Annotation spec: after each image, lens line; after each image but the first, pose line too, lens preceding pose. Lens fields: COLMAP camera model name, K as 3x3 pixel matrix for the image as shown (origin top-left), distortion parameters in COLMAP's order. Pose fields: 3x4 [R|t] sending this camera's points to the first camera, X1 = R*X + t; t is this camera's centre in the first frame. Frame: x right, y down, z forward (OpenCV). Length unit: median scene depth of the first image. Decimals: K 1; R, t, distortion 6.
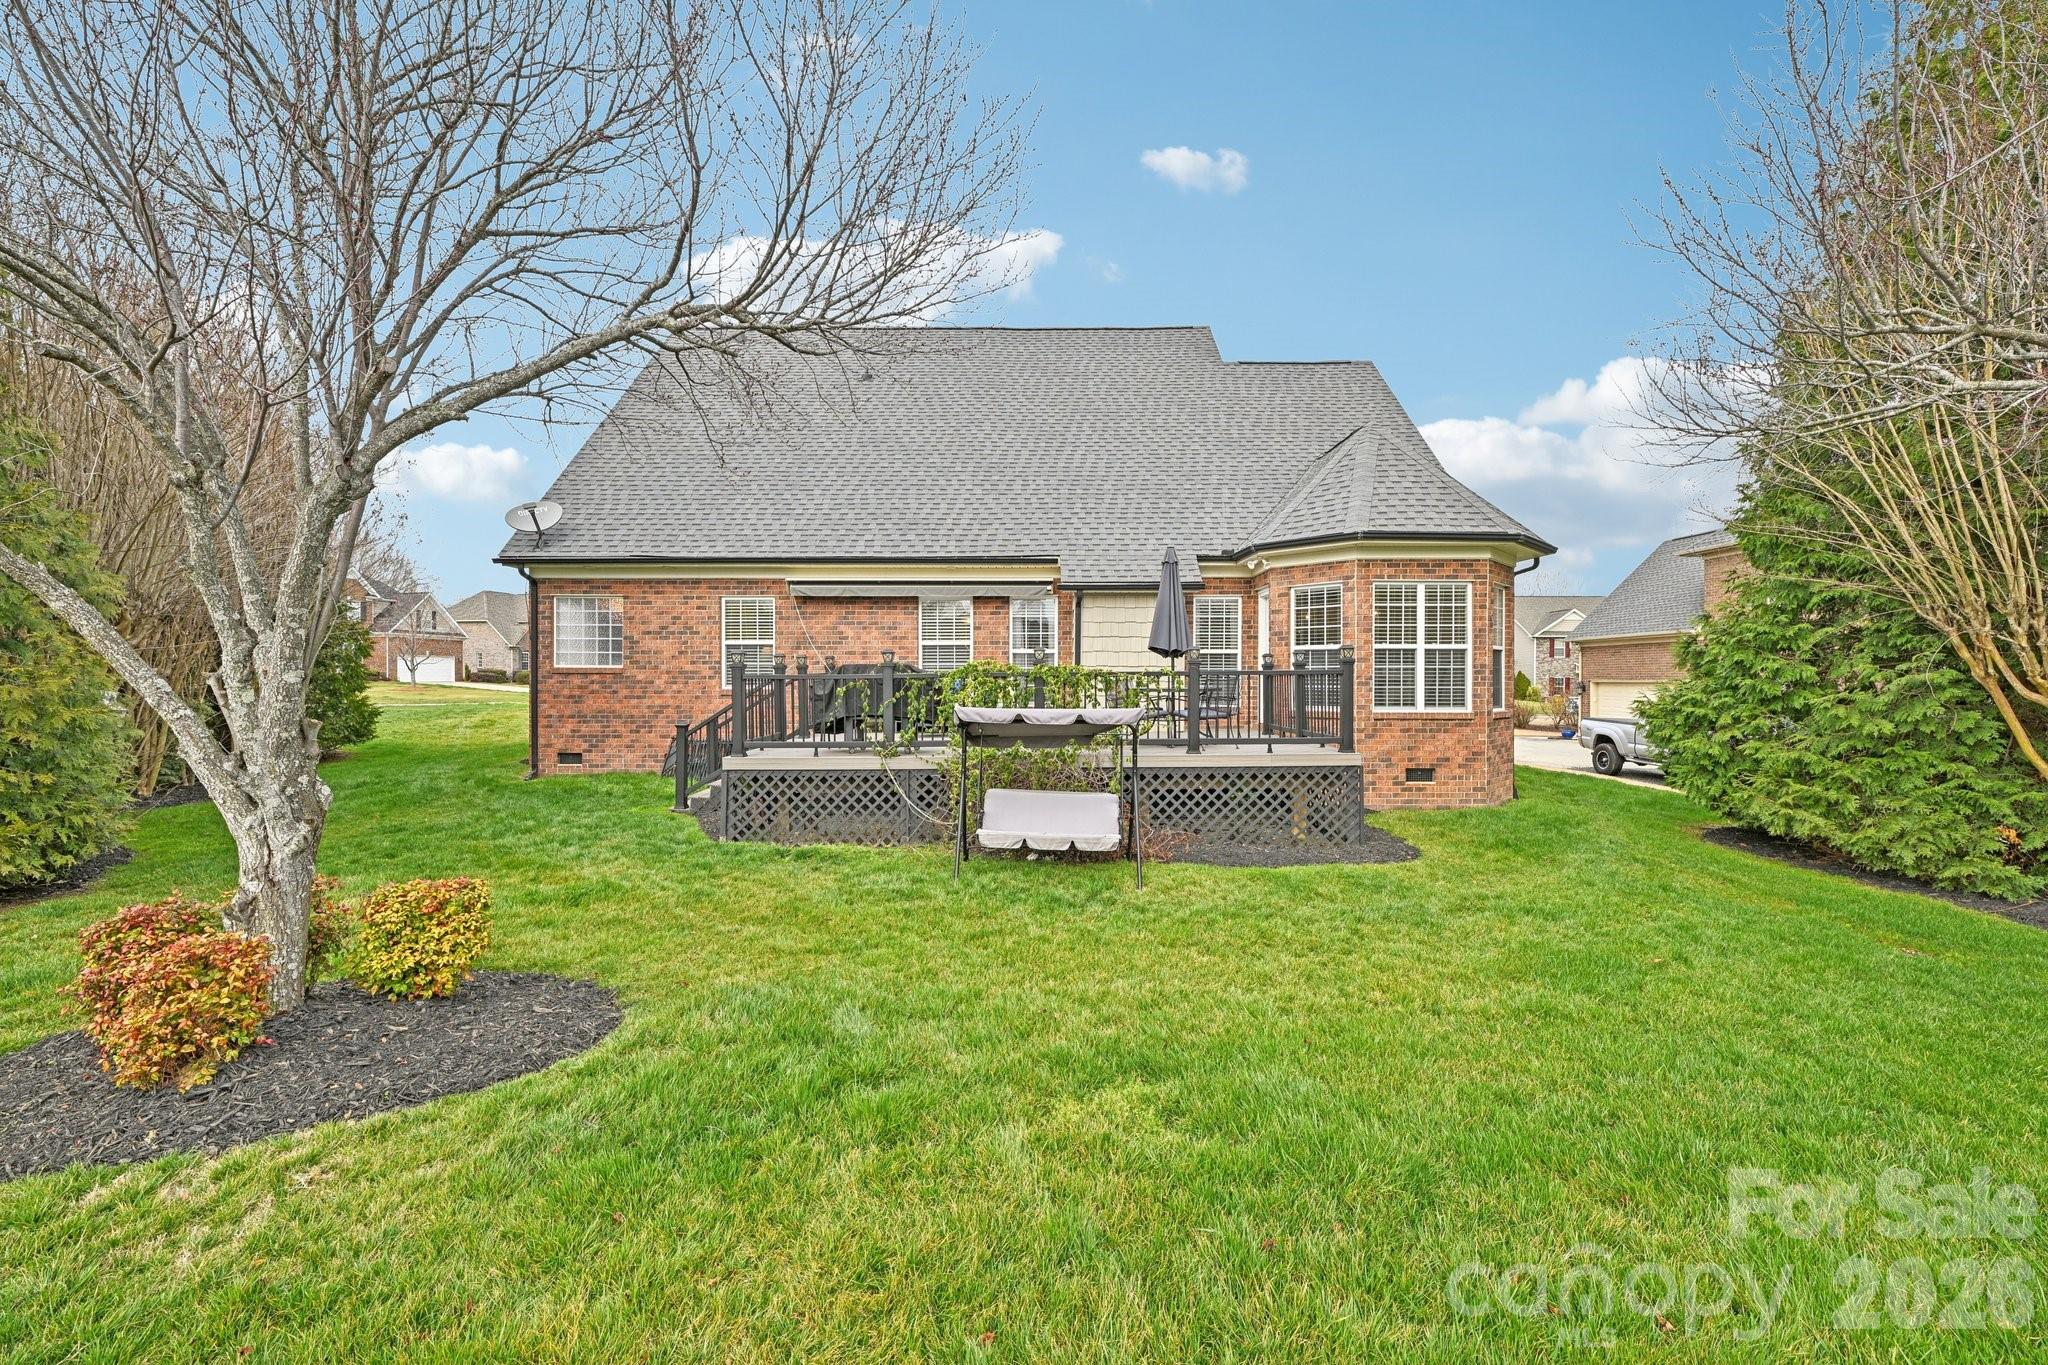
lens RADIAL K [[815.2, 0, 1029.3], [0, 815.2, 680.6], [0, 0, 1]] dist [0.002796, -0.000317]
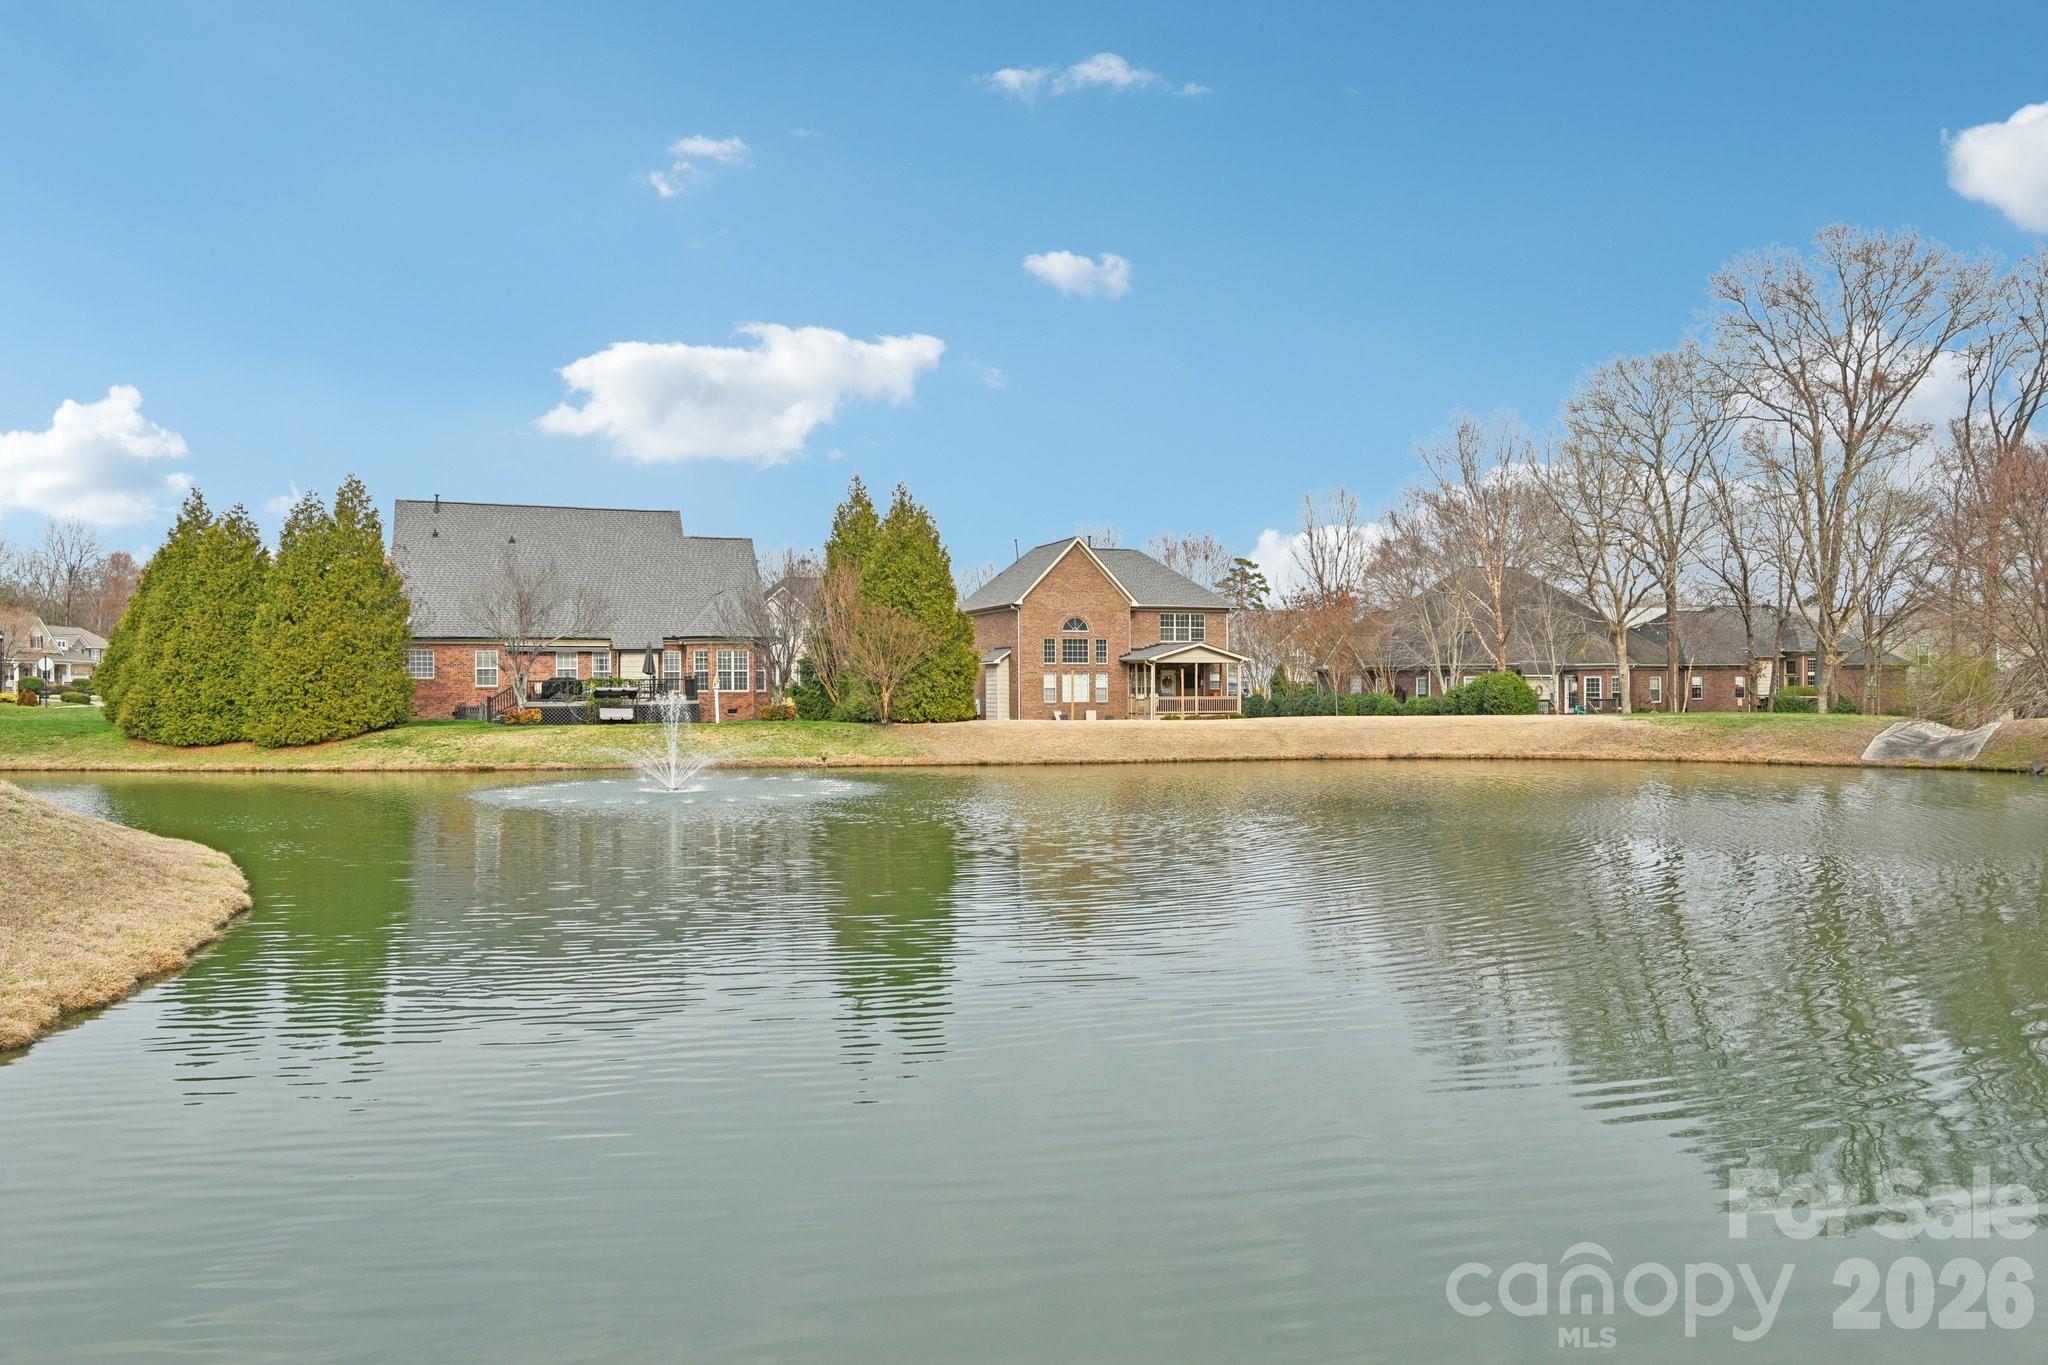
lens RADIAL K [[1411.4, 0, 1022.1], [0, 1411.4, 685.2], [0, 0, 1]] dist [-0.005769, -0.001758]
pose [[0.932977, -0.005668, 0.359890, -0.424543], [0.007544, 0.999964, -0.003807, 0.041658], [-0.359856, 0.006267, 0.932987, -4.351037]]
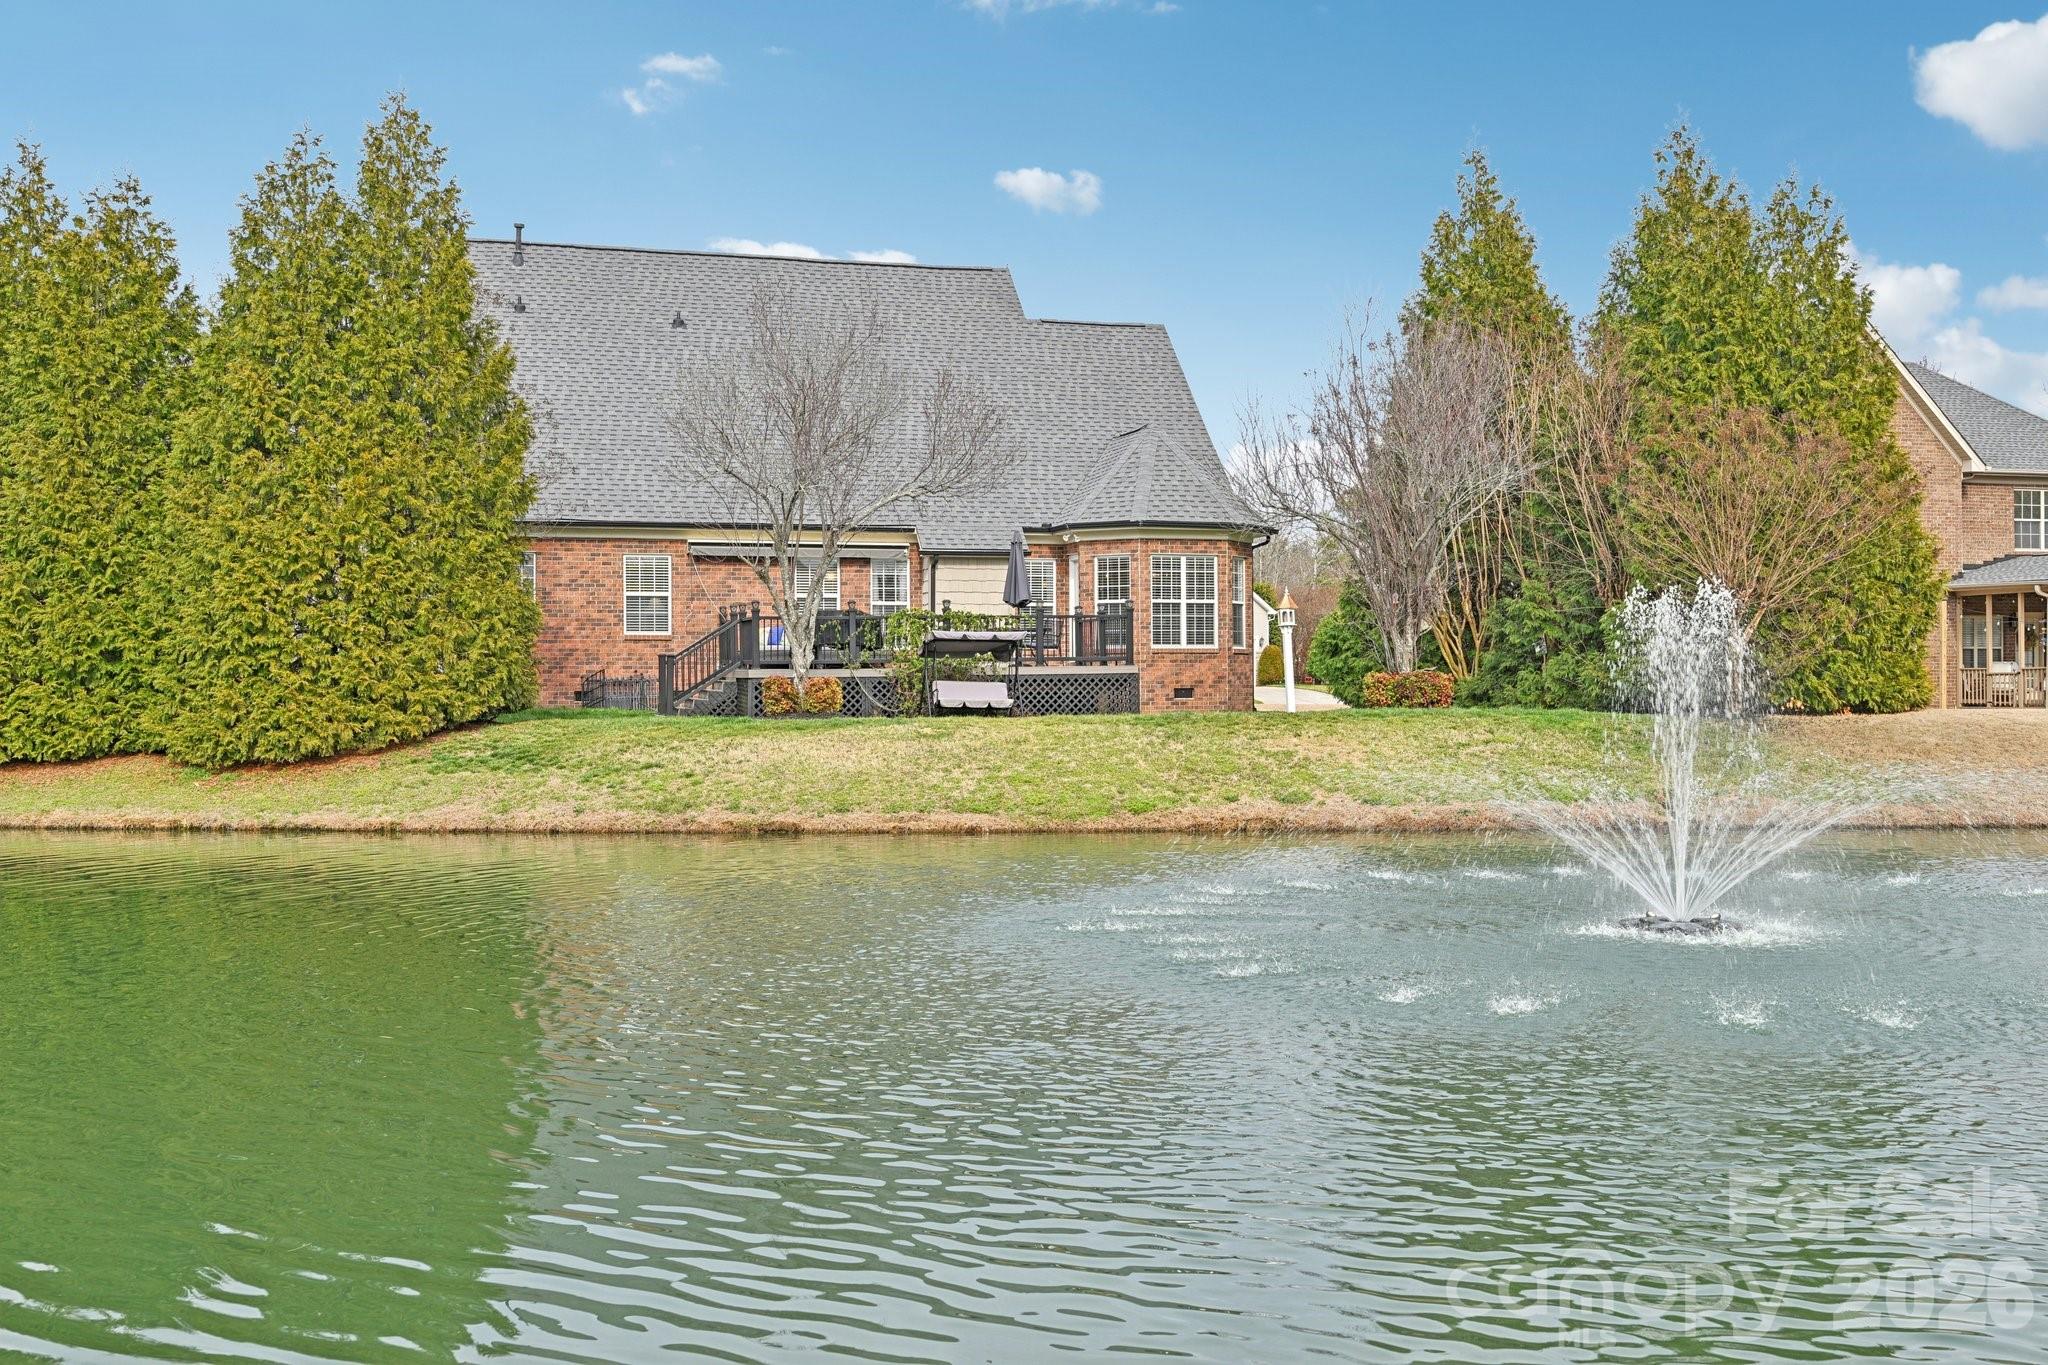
lens RADIAL K [[2119.8, 0, 1025.3], [0, 2119.8, 677.2], [0, 0, 1]] dist [-0.011772, 0.000000]
pose [[0.958542, -0.003648, 0.284928, -0.788129], [0.005618, 0.999966, -0.006097, 0.105743], [-0.284896, 0.007445, 0.958529, -2.323750]]
